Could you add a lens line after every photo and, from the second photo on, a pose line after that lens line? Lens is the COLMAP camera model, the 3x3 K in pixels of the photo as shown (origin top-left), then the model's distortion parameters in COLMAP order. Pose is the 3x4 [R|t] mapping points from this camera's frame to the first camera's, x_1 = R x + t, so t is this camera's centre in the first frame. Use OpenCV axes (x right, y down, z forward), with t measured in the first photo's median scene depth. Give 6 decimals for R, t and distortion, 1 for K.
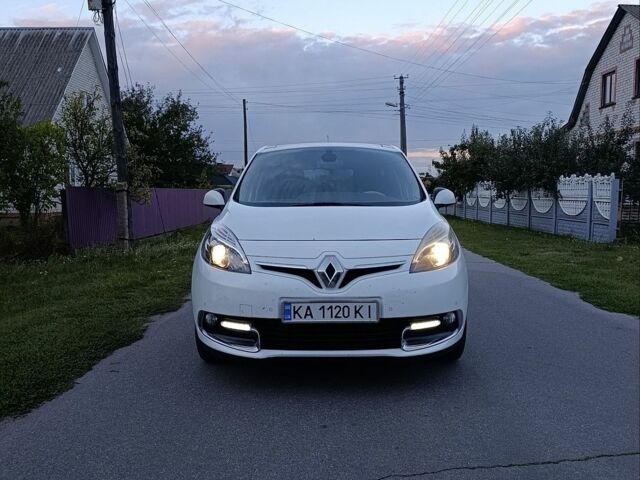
lens RADIAL K [[579.6, 0, 320.0], [0, 579.6, 240.0], [0, 0, 1]] dist [0.093028, -0.158145]
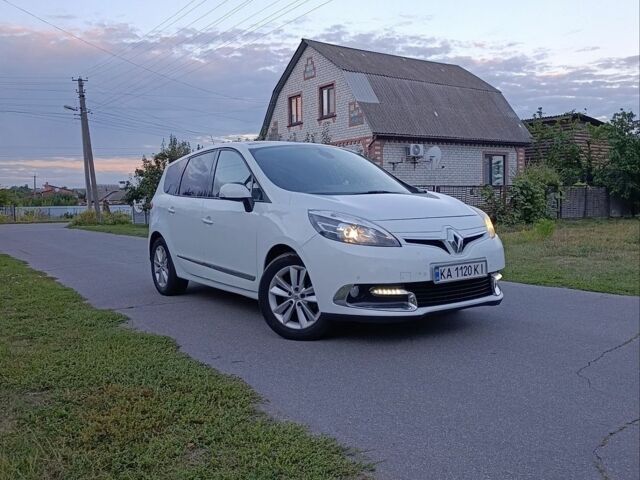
lens RADIAL K [[588.8, 0, 326.9], [0, 588.8, 242.8], [0, 0, 1]] dist [0.090916, -0.189480]
pose [[0.816343, -0.056478, 0.574799, -0.204001], [0.066860, 0.997758, 0.003080, 0.007812], [-0.573684, 0.035917, 0.818289, 0.021597]]
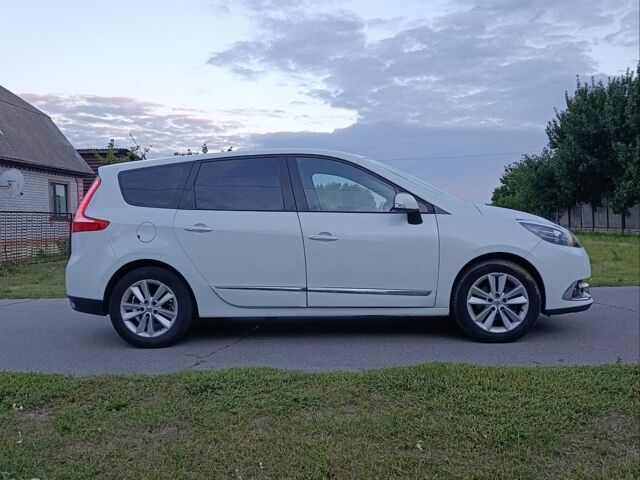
lens RADIAL K [[579.6, 0, 320.0], [0, 579.6, 240.0], [0, 0, 1]] dist [0.093028, -0.158145]
pose [[0.047963, -0.031496, 0.998352, -0.359189], [0.111155, 0.993463, 0.026001, -0.016387], [-0.992645, 0.109725, 0.051151, 0.344313]]
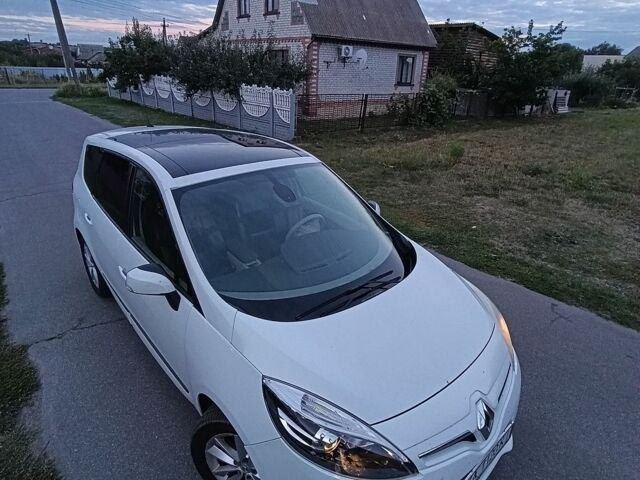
lens RADIAL K [[392.5, 0, 320.0], [0, 392.5, 240.0], [0, 0, 1]] dist [-0.000449, 0.001808]
pose [[0.742593, -0.250719, 0.621044, -0.095136], [0.022889, 0.936246, 0.350599, -0.085684], [-0.669352, -0.246137, 0.700988, 0.178466]]
